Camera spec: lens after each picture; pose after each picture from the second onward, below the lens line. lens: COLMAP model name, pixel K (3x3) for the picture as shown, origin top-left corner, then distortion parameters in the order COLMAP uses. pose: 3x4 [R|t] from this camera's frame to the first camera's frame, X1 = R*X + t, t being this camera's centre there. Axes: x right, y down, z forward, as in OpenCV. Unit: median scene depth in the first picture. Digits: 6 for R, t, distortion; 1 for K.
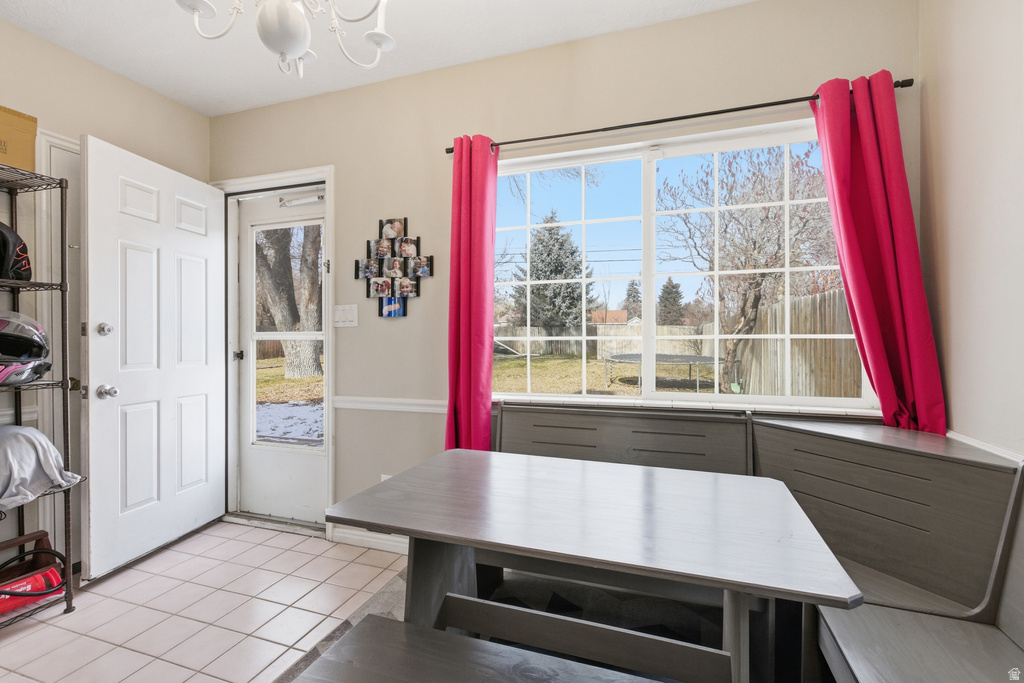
lens RADIAL K [[462.6, 0, 512.0], [0, 462.6, 341.5], [0, 0, 1]] dist [0.001540, -0.000002]
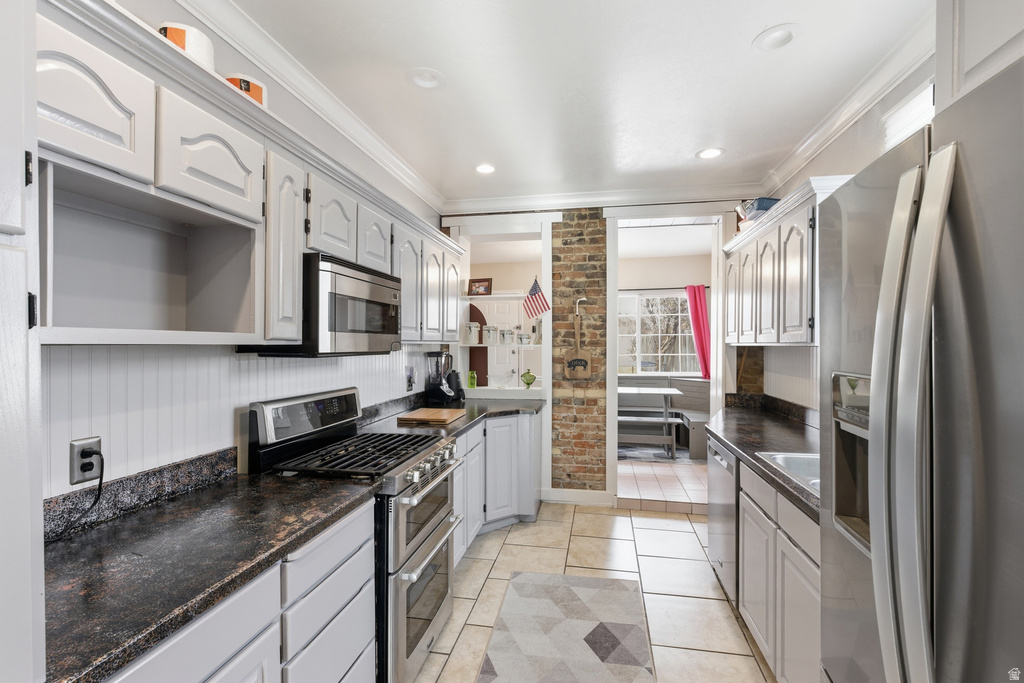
lens RADIAL K [[462.6, 0, 512.0], [0, 462.6, 341.5], [0, 0, 1]] dist [0.001540, -0.000002]
pose [[0.990394, -0.000347, 0.138272, -1.028148], [0.002105, 0.999919, -0.012575, -0.062366], [-0.138256, 0.012745, 0.990315, -2.064487]]
